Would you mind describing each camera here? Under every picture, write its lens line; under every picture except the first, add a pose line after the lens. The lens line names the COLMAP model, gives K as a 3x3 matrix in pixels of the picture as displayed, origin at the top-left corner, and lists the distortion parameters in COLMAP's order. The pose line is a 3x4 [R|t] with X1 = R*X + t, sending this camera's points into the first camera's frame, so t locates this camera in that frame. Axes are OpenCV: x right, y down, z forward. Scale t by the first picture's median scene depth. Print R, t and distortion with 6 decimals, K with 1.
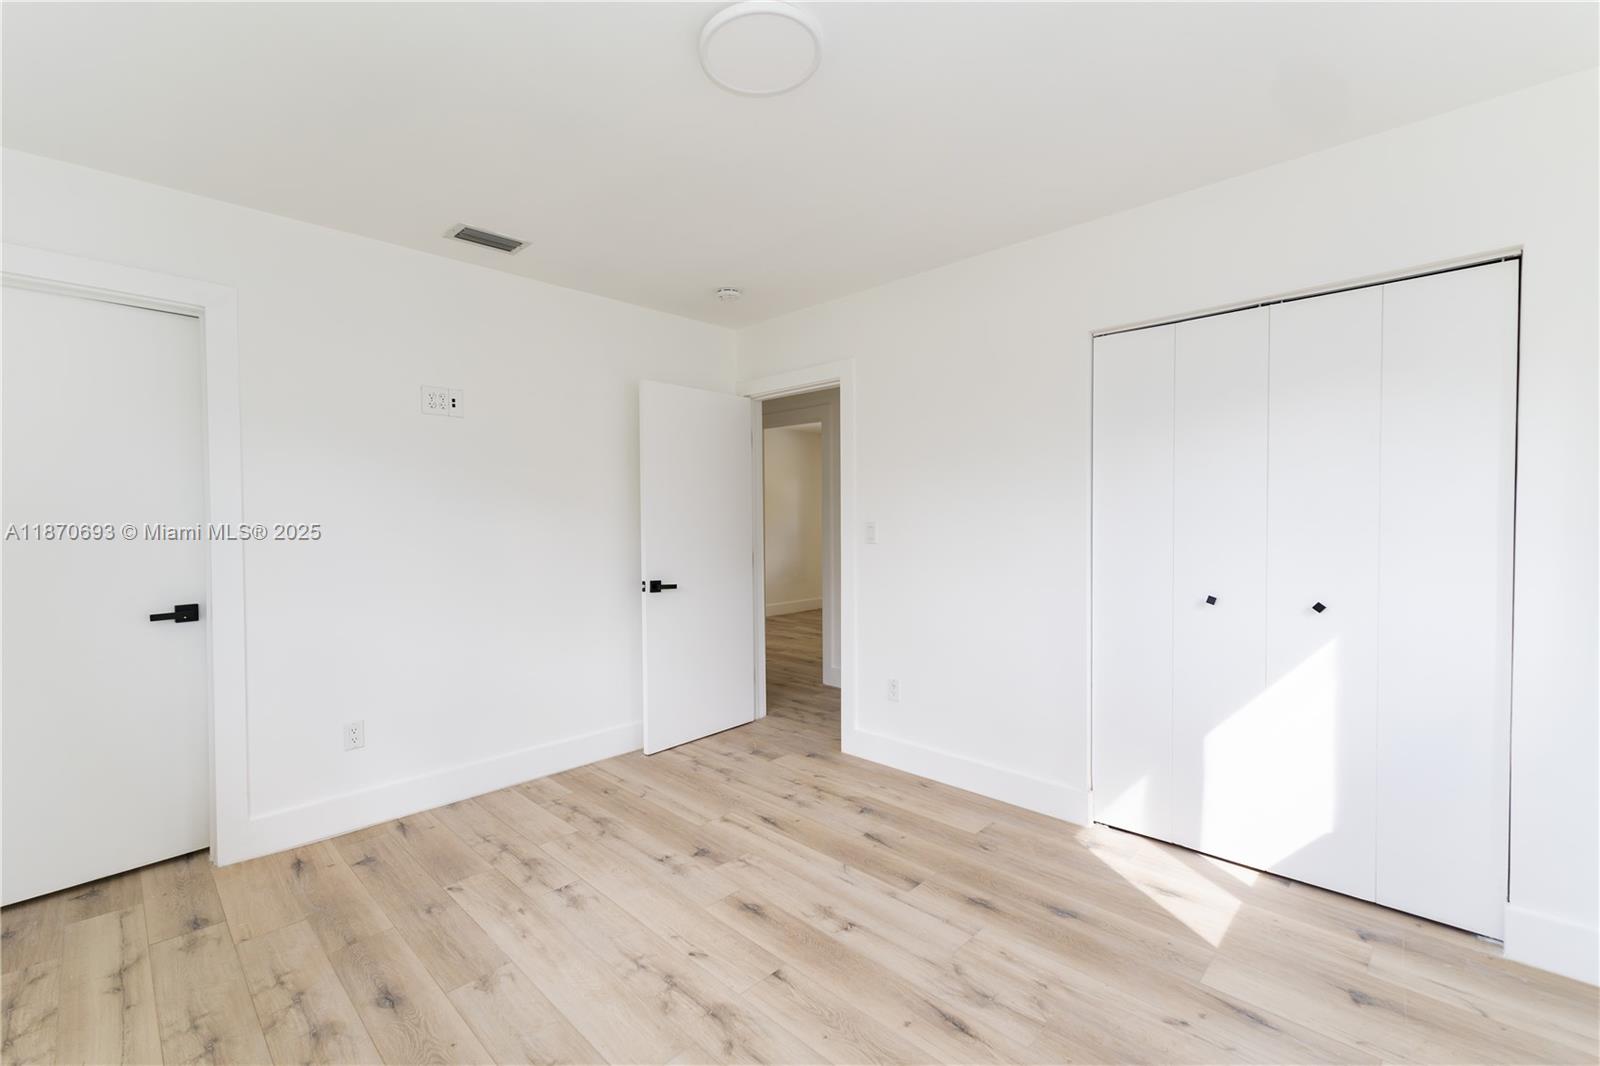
lens RADIAL K [[691.4, 0, 800.0], [0, 691.4, 533.0], [0, 0, 1]] dist [-0.004768, -0.001127]
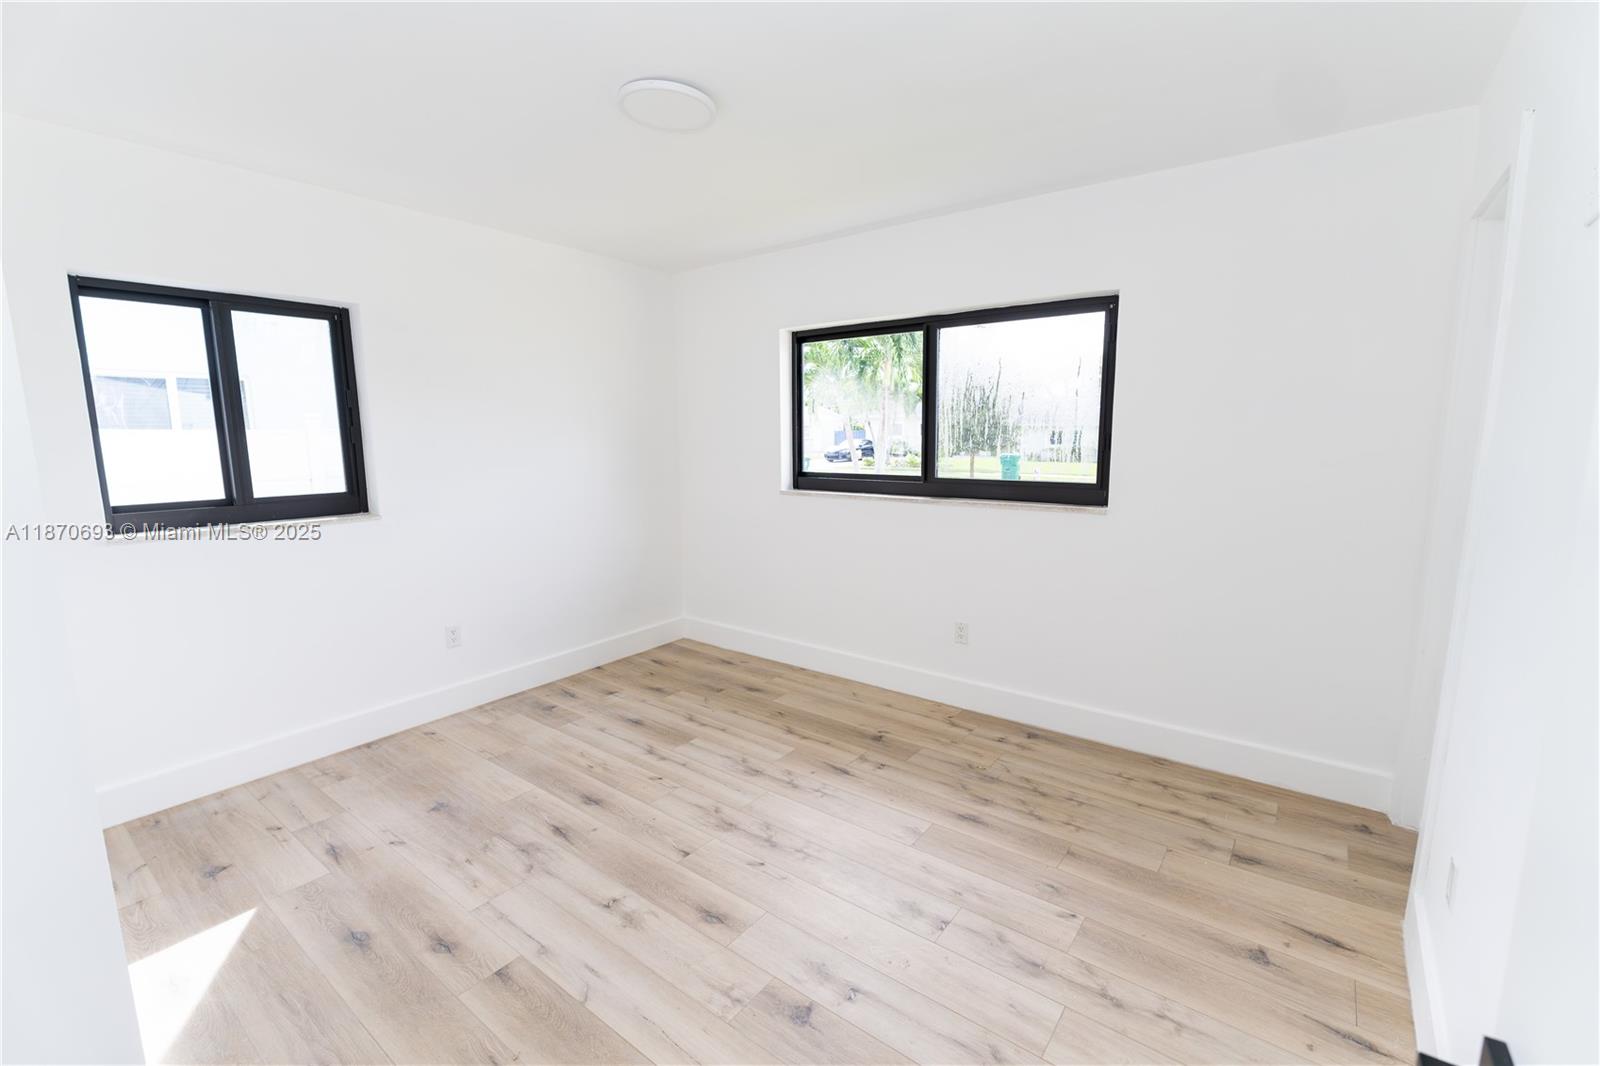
lens RADIAL K [[691.4, 0, 800.0], [0, 691.4, 533.0], [0, 0, 1]] dist [-0.004768, -0.001127]
pose [[-0.992601, 0.032092, -0.117102, -0.095351], [0.012192, 0.985908, 0.166843, -0.104541], [0.120807, 0.164181, -0.979005, 1.861232]]
